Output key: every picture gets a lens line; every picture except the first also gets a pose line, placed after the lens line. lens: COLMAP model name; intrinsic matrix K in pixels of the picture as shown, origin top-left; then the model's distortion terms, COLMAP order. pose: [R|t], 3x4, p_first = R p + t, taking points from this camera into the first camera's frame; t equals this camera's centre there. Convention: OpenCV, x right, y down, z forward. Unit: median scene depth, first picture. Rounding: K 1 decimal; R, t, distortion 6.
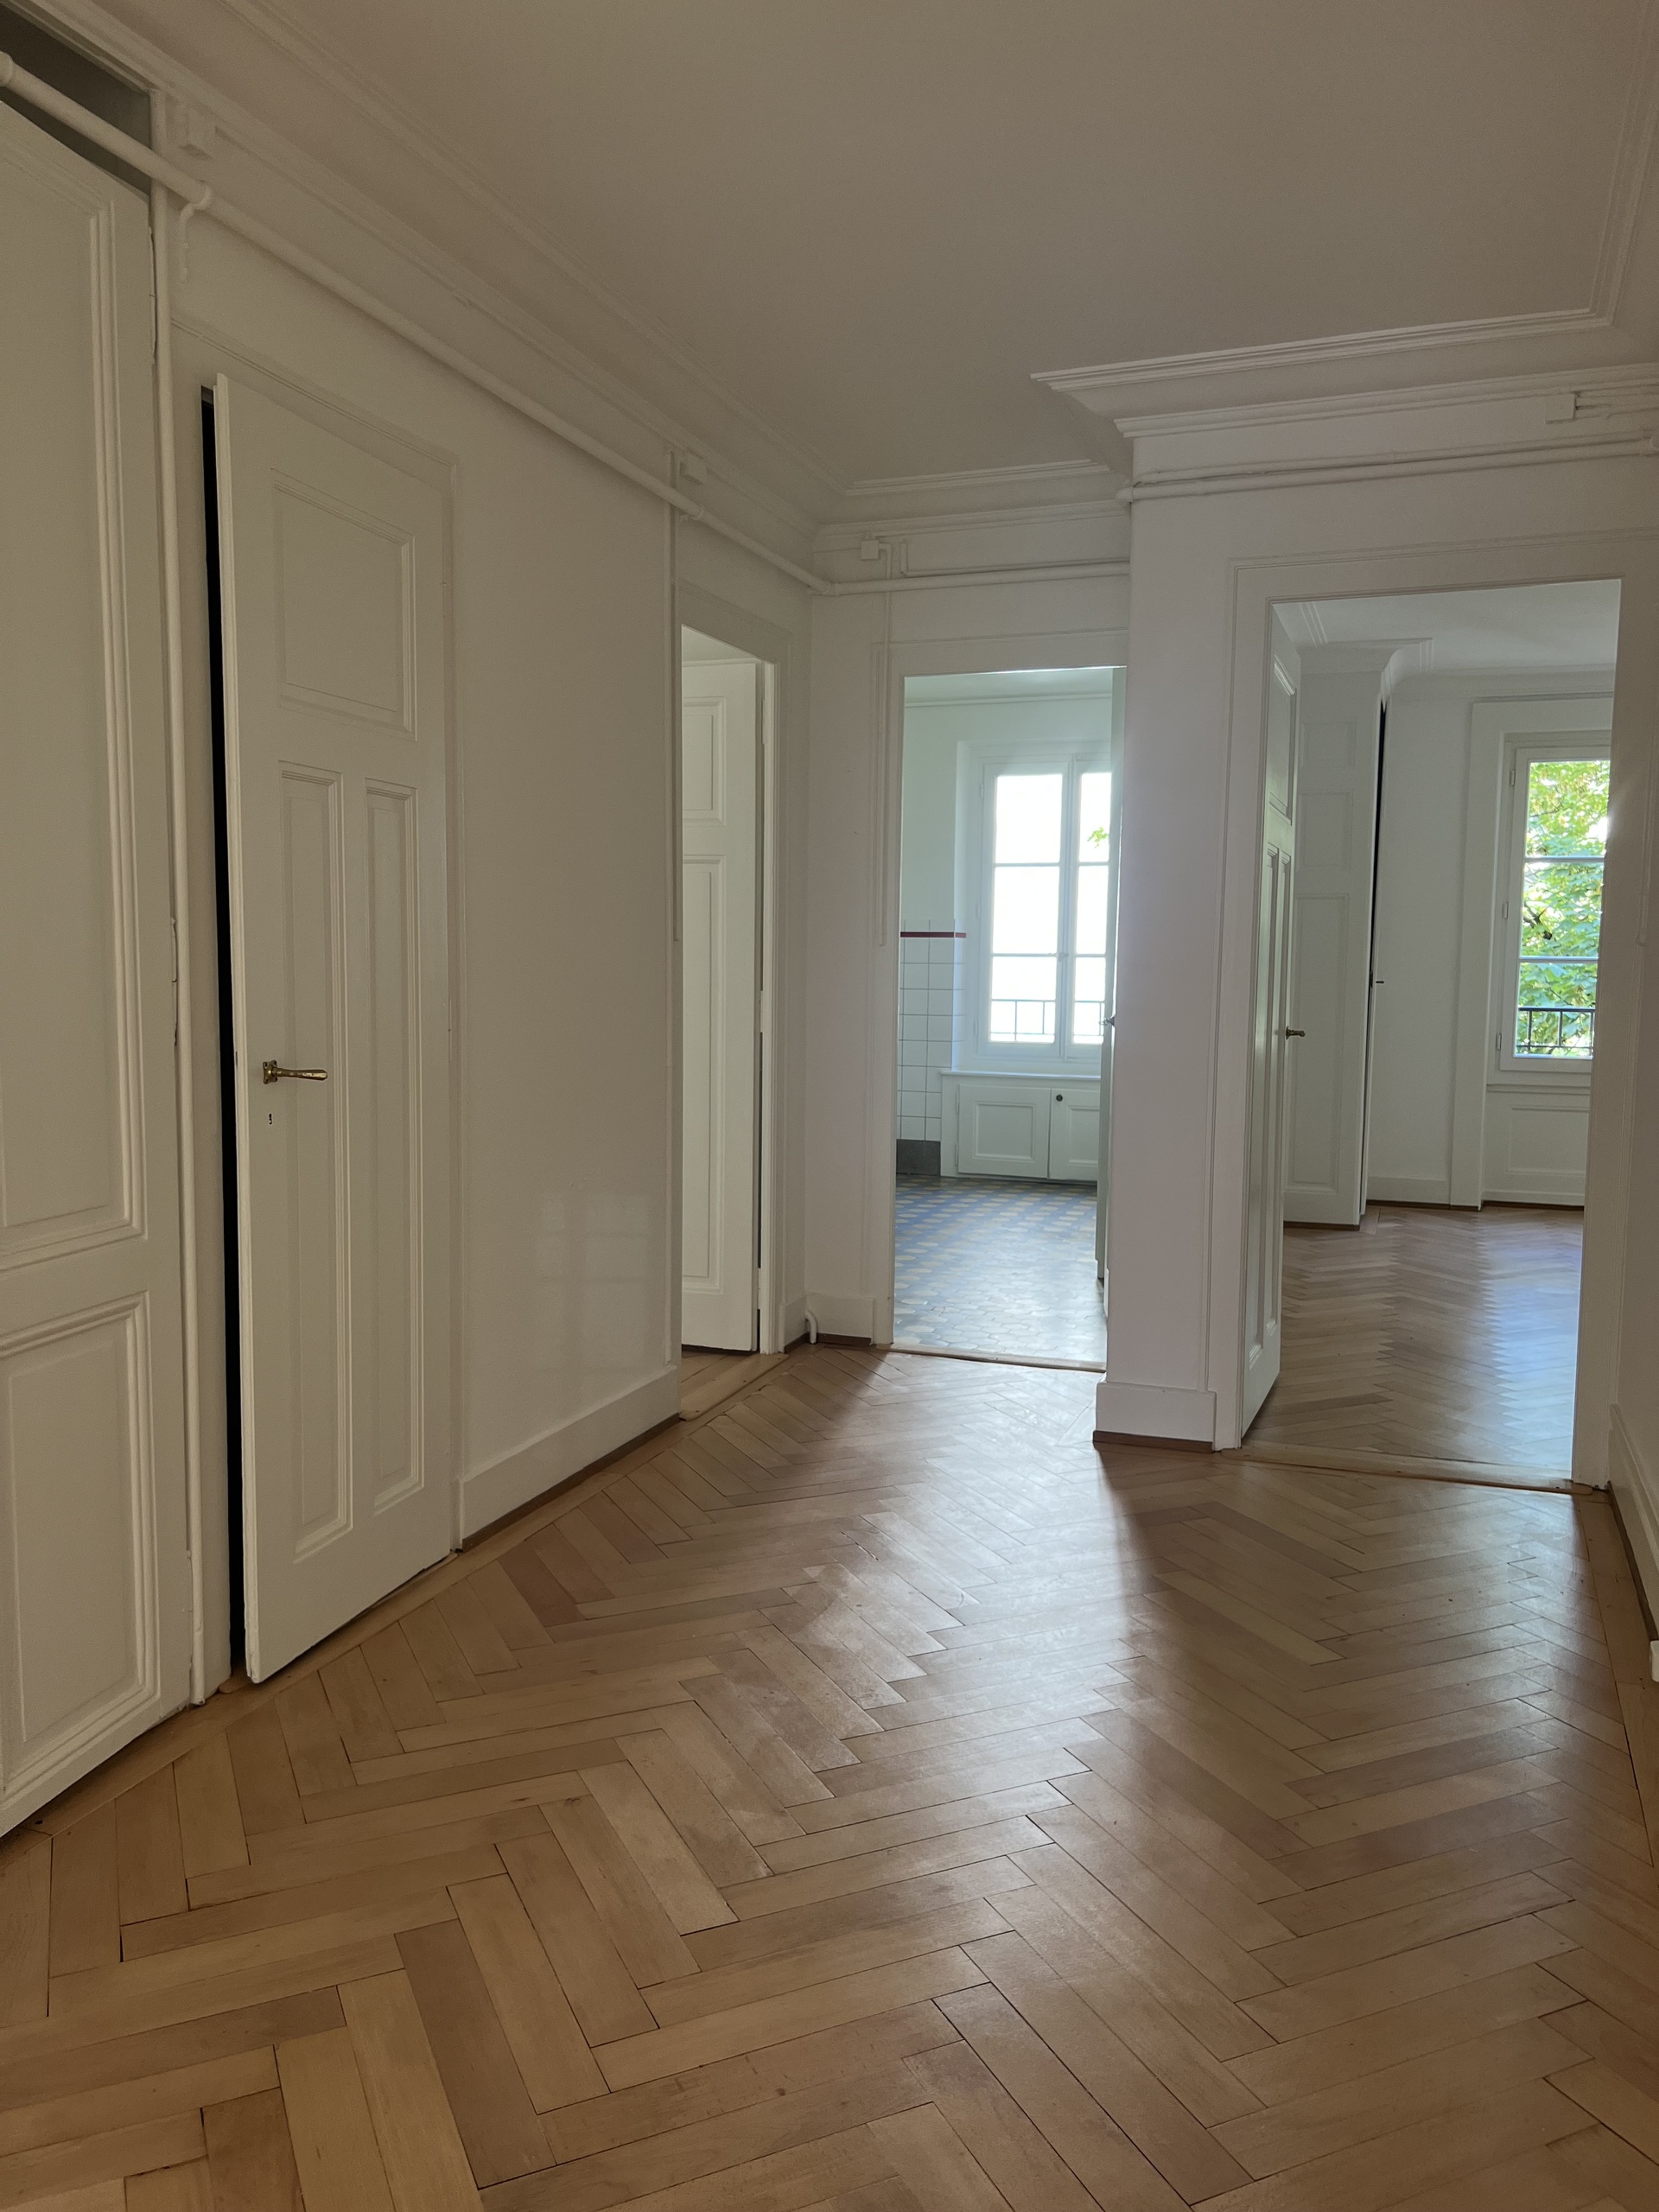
lens RADIAL K [[1672.8, 0, 829.5], [0, 1672.8, 1106.0], [0, 0, 1]] dist [0.066310, -0.001247]
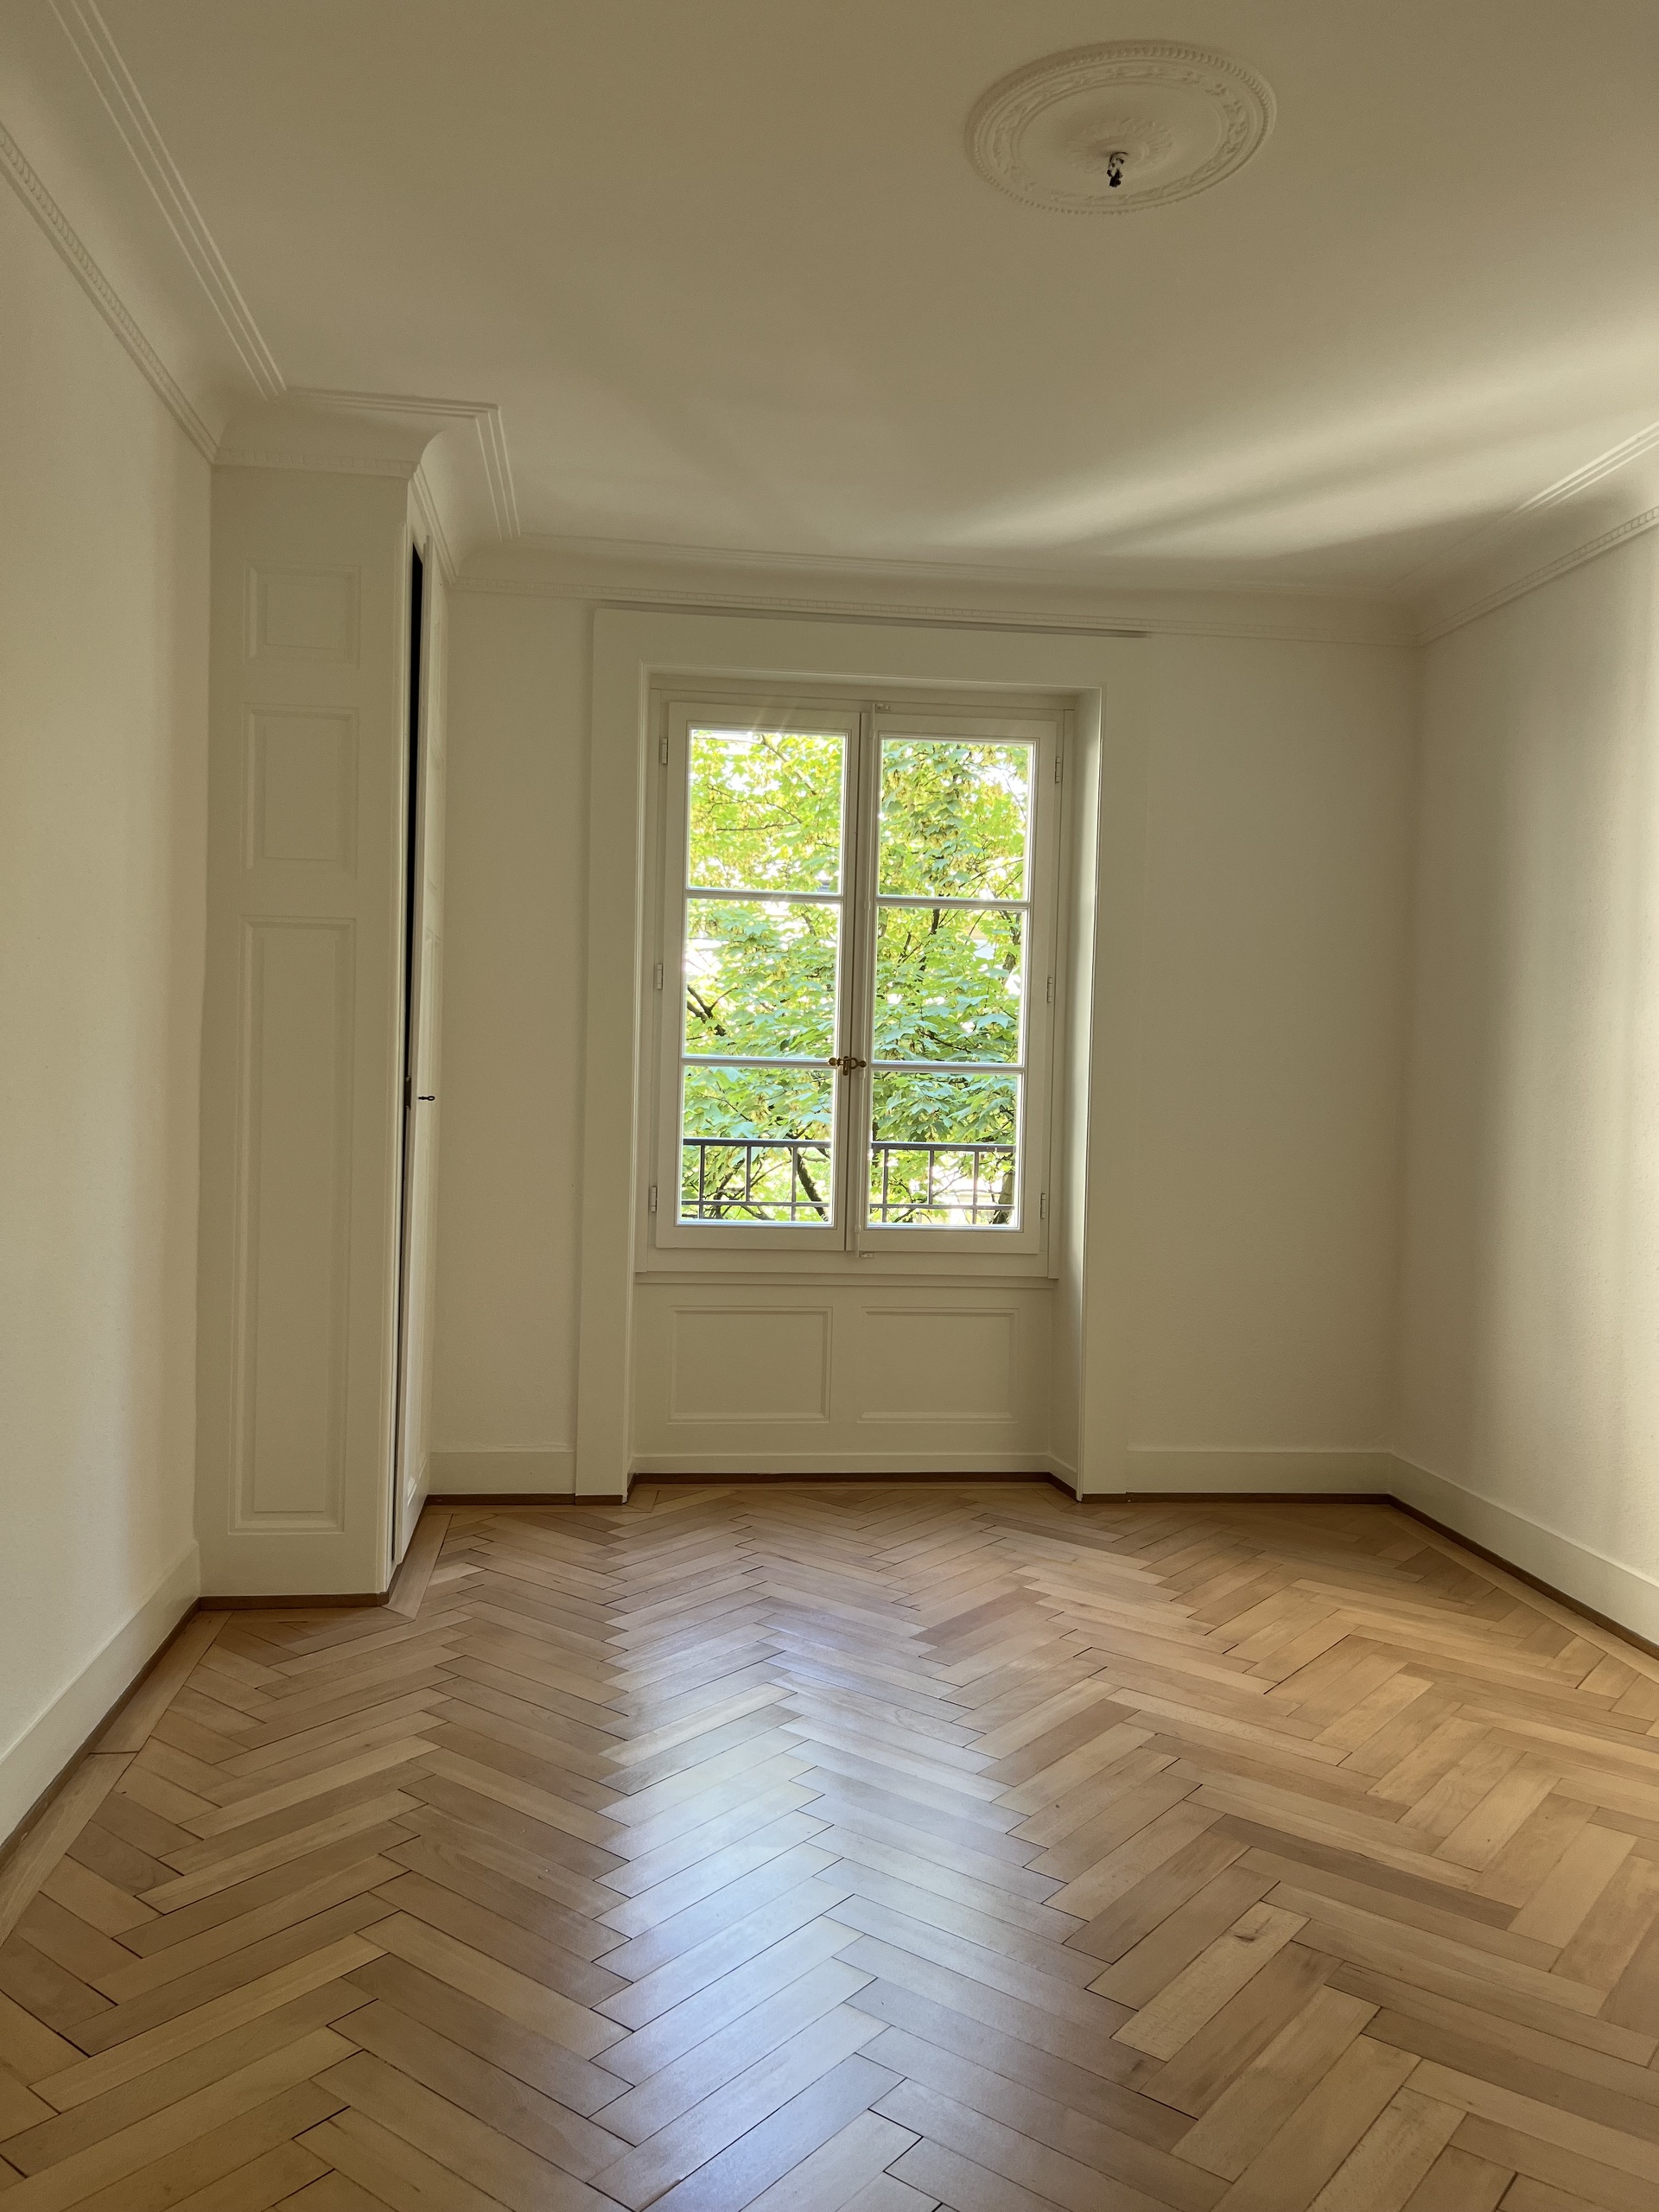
lens RADIAL K [[1672.8, 0, 829.5], [0, 1672.8, 1106.0], [0, 0, 1]] dist [0.066310, -0.001247]
pose [[0.893077, 0.005556, 0.449869, 0.189816], [0.019407, 0.998517, -0.050859, -0.039493], [-0.449484, 0.054151, 0.891645, 0.454683]]
